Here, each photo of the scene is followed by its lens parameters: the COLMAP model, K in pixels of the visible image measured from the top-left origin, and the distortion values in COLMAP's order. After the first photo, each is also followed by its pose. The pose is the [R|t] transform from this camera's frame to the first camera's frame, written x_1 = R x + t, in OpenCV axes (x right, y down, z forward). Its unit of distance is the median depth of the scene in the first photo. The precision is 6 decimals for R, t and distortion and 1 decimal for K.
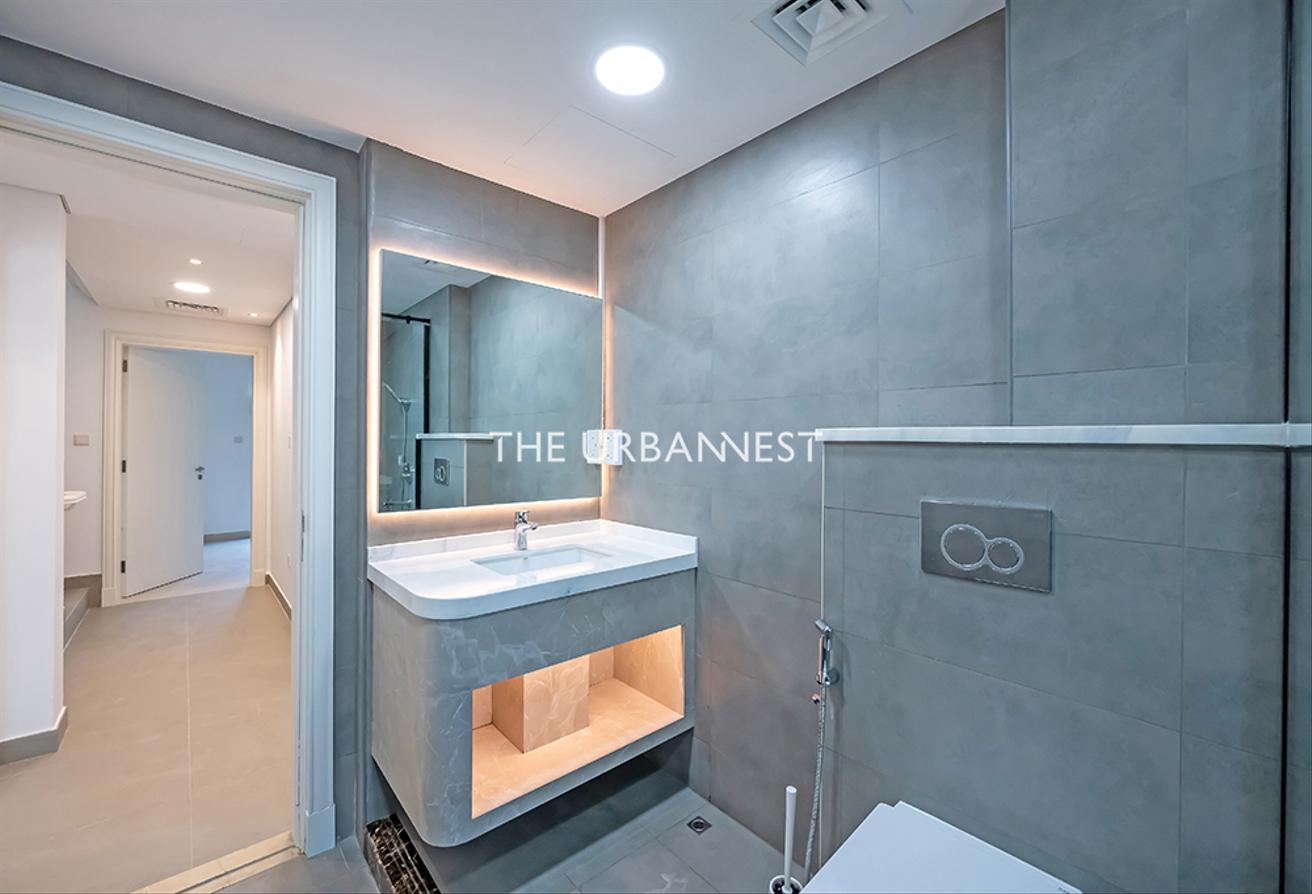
lens RADIAL K [[527.1, 0, 655.3], [0, 527.1, 441.3], [0, 0, 1]] dist [-0.000744, -0.000143]
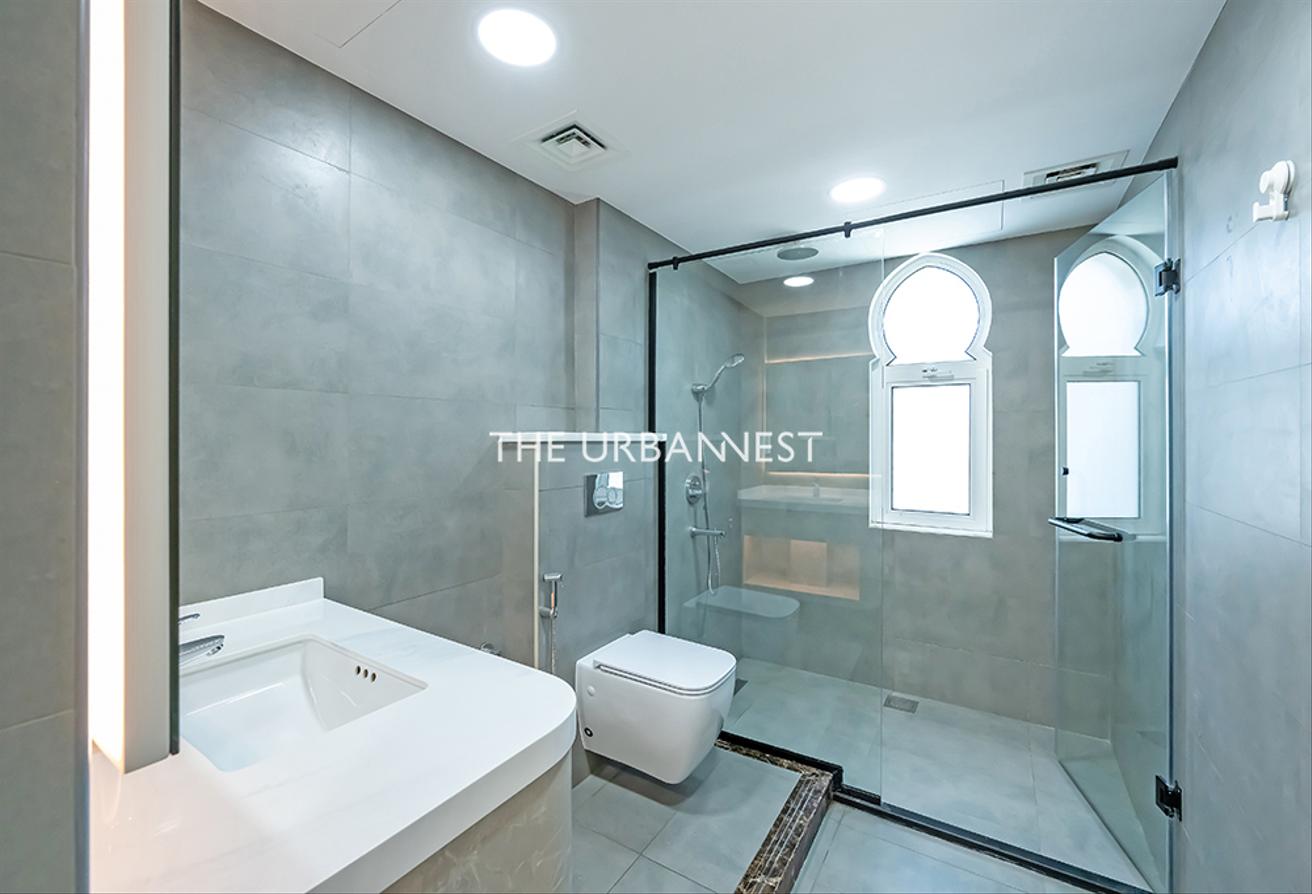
lens RADIAL K [[527.1, 0, 657.4], [0, 527.1, 443.6], [0, 0, 1]] dist [-0.000744, -0.000143]
pose [[-0.249780, -0.011806, 0.968231, -0.727839], [0.008157, 0.999865, 0.014296, -0.007922], [-0.968268, 0.011469, -0.249650, 0.720776]]
